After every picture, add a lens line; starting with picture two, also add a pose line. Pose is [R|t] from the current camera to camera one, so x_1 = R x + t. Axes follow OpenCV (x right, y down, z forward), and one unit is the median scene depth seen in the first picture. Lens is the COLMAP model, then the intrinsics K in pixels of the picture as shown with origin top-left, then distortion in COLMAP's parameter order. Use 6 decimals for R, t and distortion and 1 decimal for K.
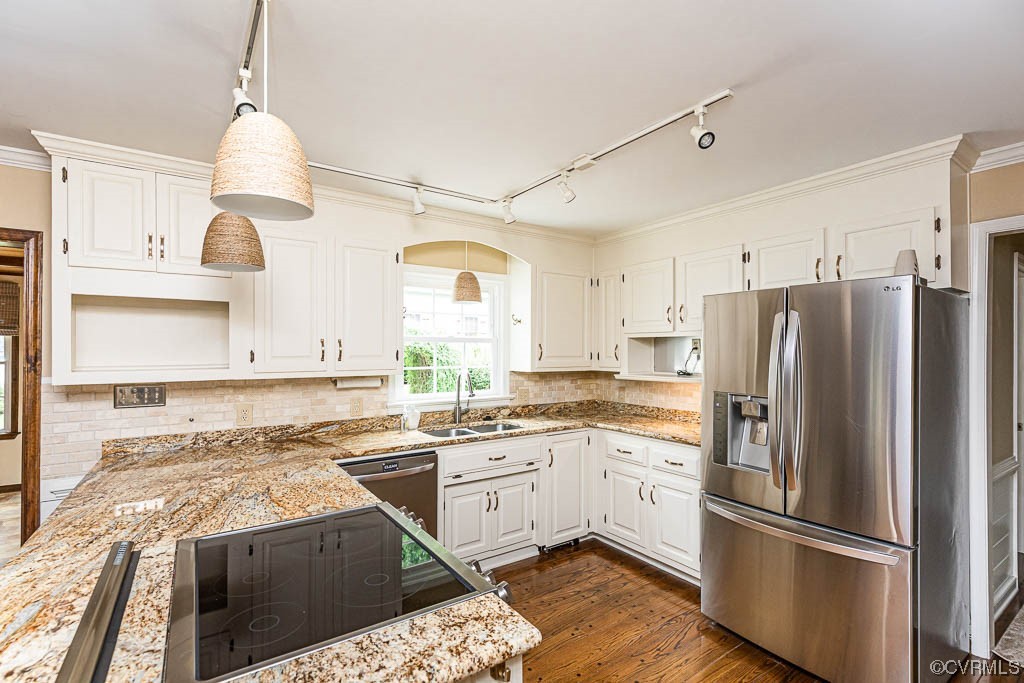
lens RADIAL K [[464.7, 0, 518.2], [0, 464.7, 346.4], [0, 0, 1]] dist [0.001302, 0.000027]
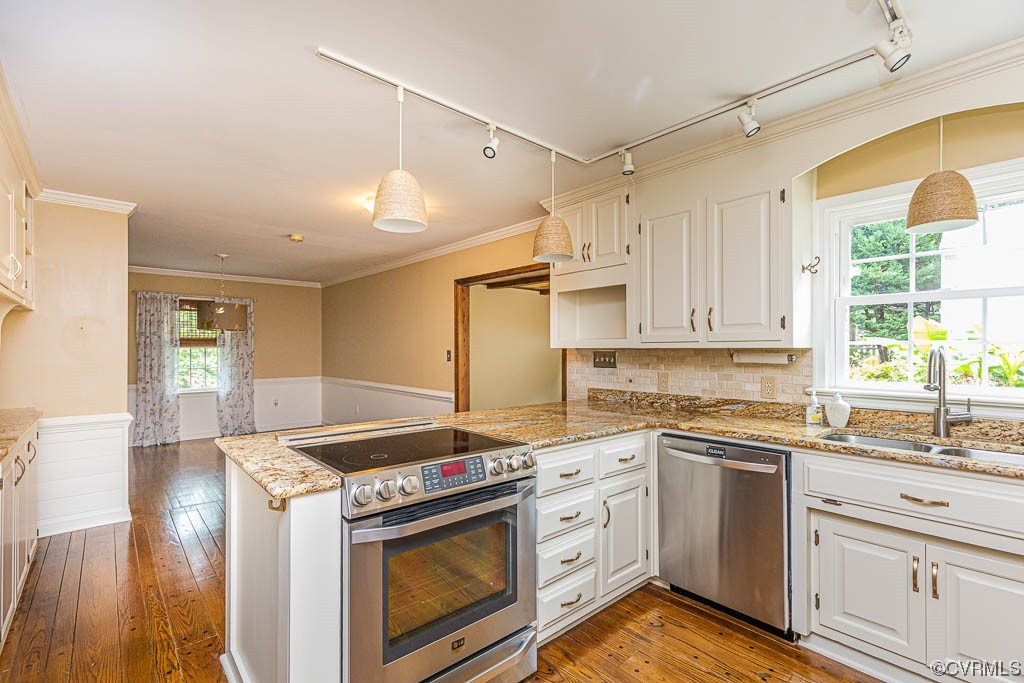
lens RADIAL K [[464.7, 0, 514.3], [0, 464.7, 346.7], [0, 0, 1]] dist [0.001302, 0.000027]
pose [[0.112708, -0.006336, -0.993608, 0.464506], [0.005943, 0.999966, -0.005702, 0.062200], [0.993610, -0.005263, 0.112741, 0.480730]]
